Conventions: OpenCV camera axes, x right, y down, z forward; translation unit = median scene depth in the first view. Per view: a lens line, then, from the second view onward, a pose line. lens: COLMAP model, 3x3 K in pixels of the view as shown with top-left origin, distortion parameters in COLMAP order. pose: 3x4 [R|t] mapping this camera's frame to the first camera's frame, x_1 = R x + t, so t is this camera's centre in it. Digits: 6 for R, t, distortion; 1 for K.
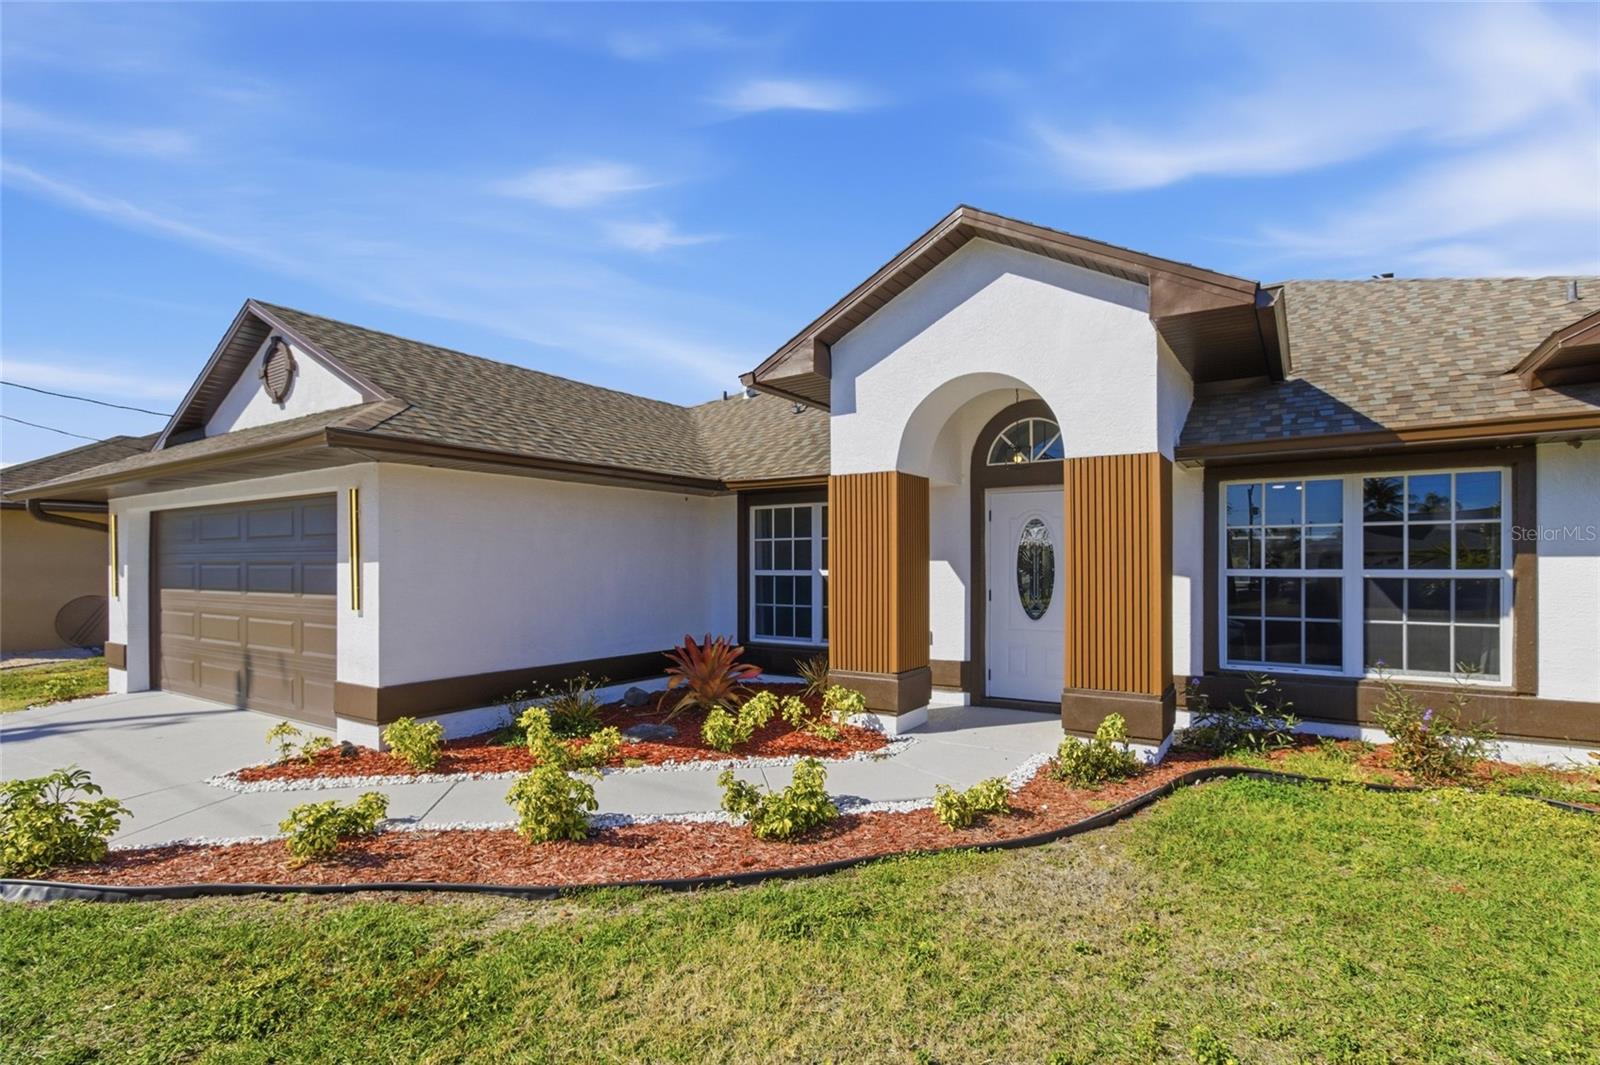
lens RADIAL K [[778.7, 0, 776.5], [0, 778.7, 559.1], [0, 0, 1]] dist [0.014541, 0.000726]
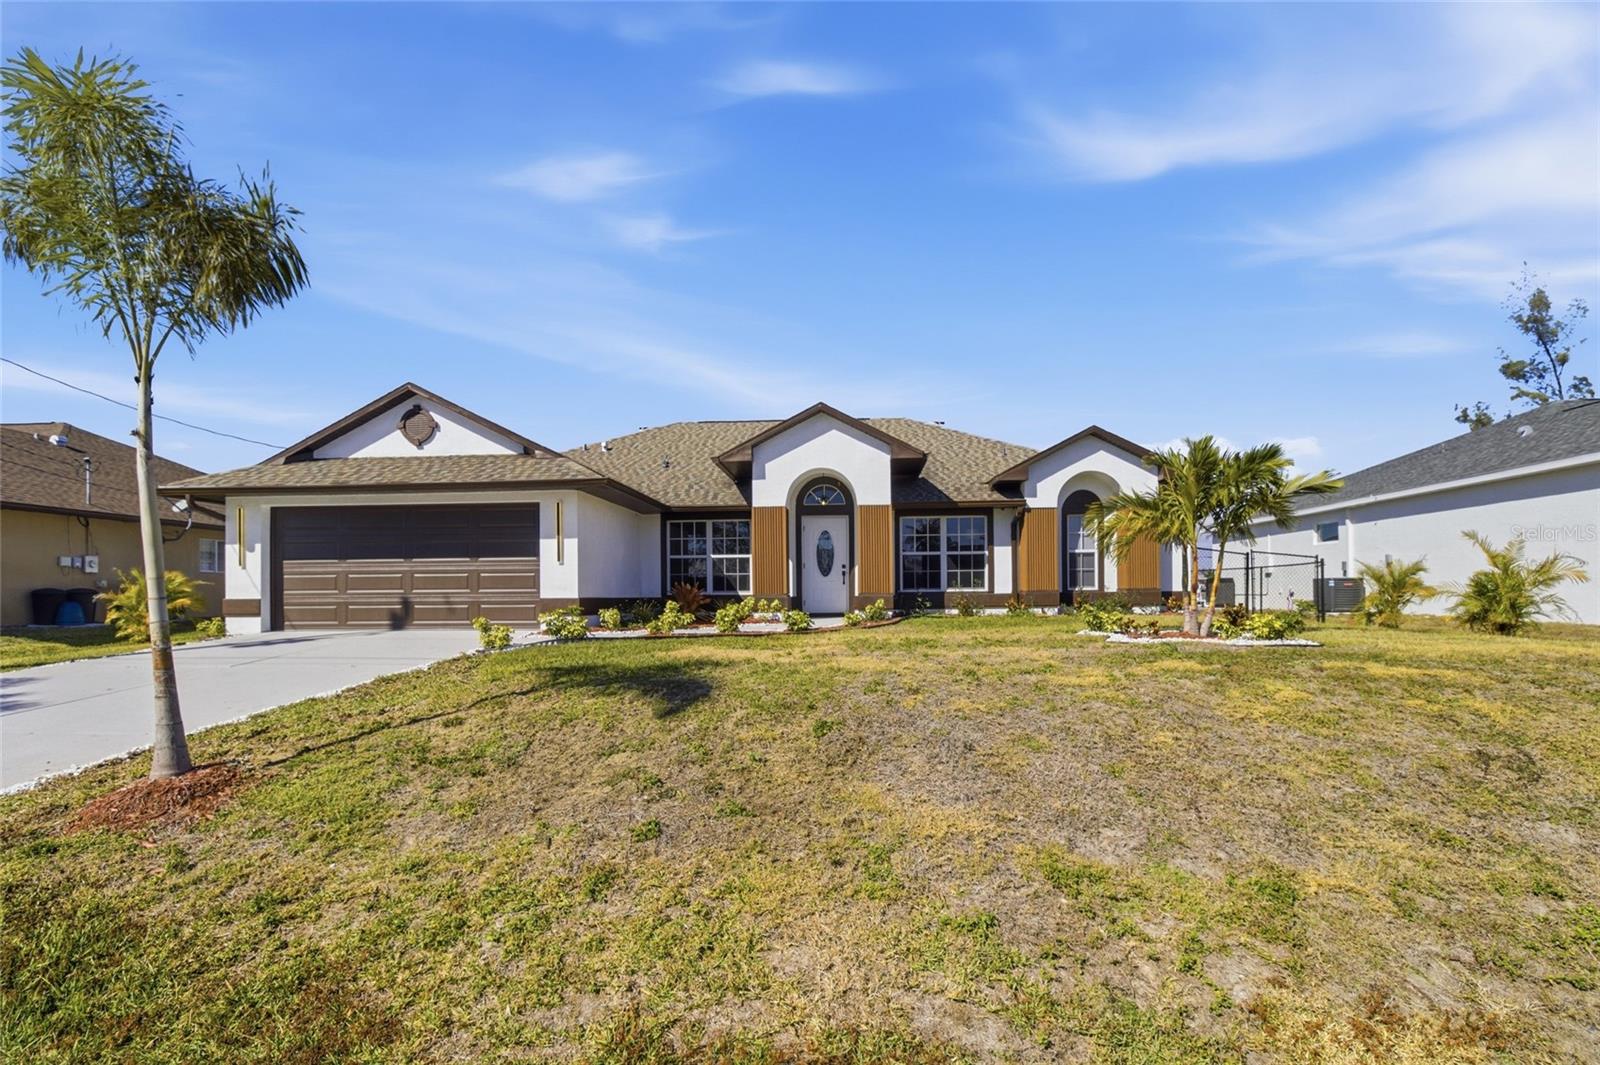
lens RADIAL K [[778.7, 0, 776.5], [0, 778.7, 559.1], [0, 0, 1]] dist [0.014541, 0.000726]
pose [[0.885266, 0.015600, 0.464823, -1.013218], [-0.000875, 0.999491, -0.031878, 0.124498], [-0.465084, 0.027813, 0.884830, -1.095573]]
